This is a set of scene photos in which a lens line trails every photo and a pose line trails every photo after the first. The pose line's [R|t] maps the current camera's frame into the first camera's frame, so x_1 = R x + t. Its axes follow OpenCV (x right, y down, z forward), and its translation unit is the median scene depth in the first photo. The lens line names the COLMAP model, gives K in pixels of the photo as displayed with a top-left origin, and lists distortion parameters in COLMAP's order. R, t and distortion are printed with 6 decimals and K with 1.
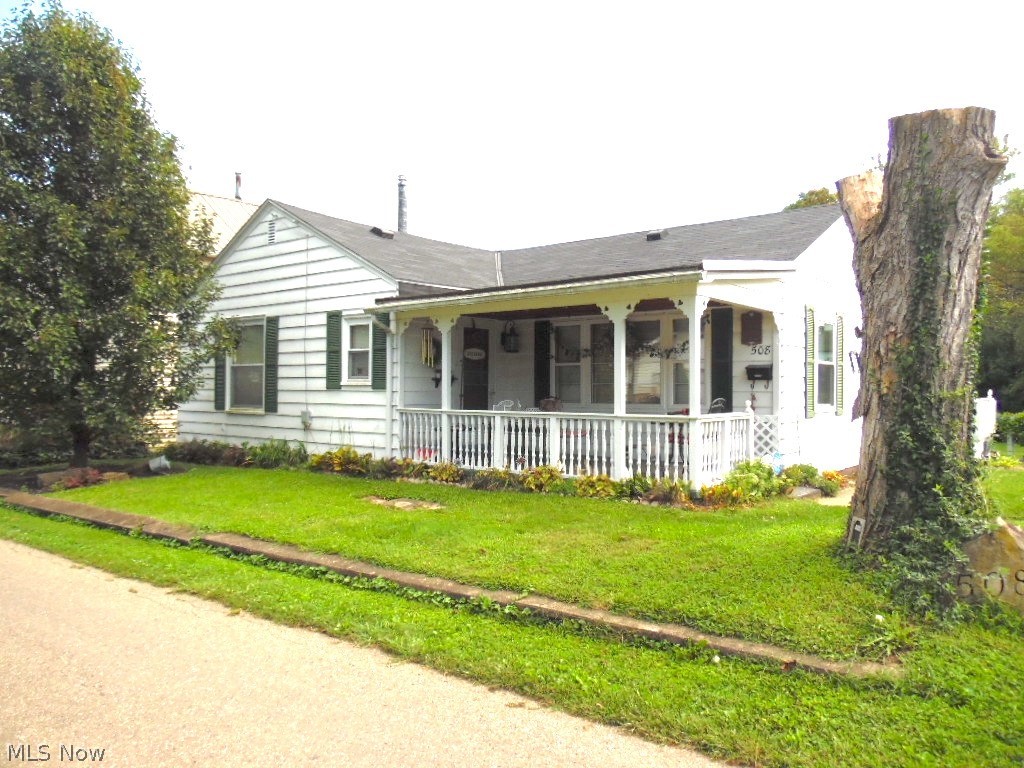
lens RADIAL K [[759.7, 0, 512.0], [0, 759.7, 384.0], [0, 0, 1]] dist [-0.025826, 0.047623]
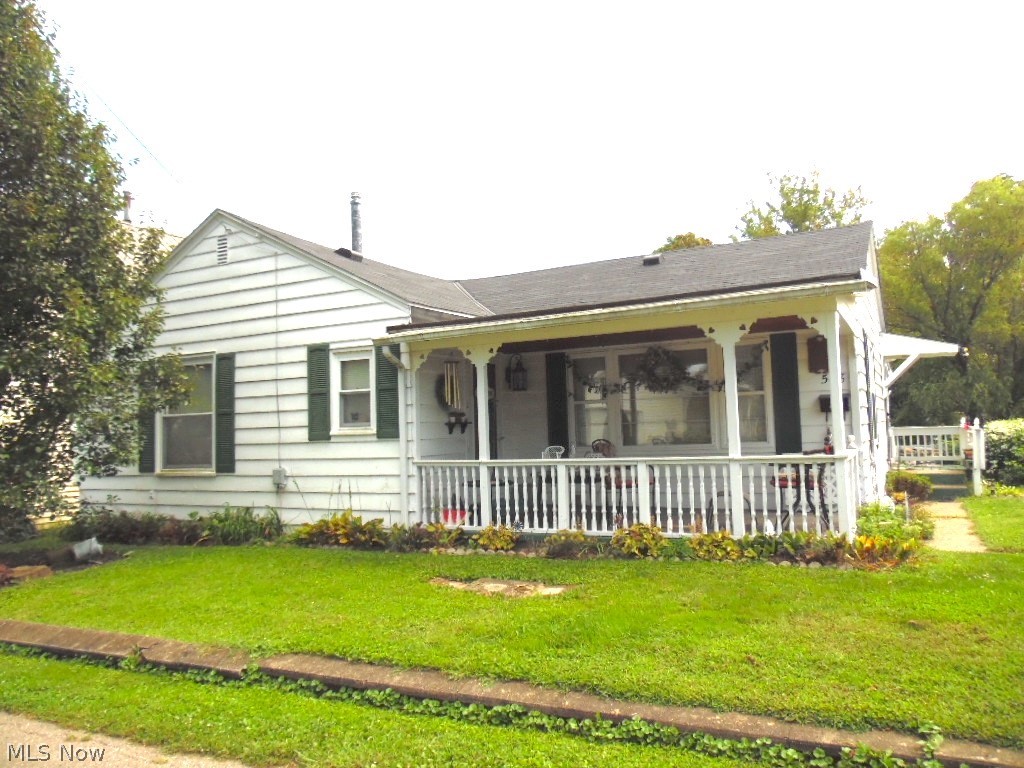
lens RADIAL K [[759.7, 0, 512.0], [0, 759.7, 384.0], [0, 0, 1]] dist [-0.025826, 0.047623]
pose [[0.980978, -0.023277, 0.192717, -0.194737], [0.034670, 0.997831, -0.055957, -0.000985], [-0.190997, 0.061574, 0.979657, 0.174724]]
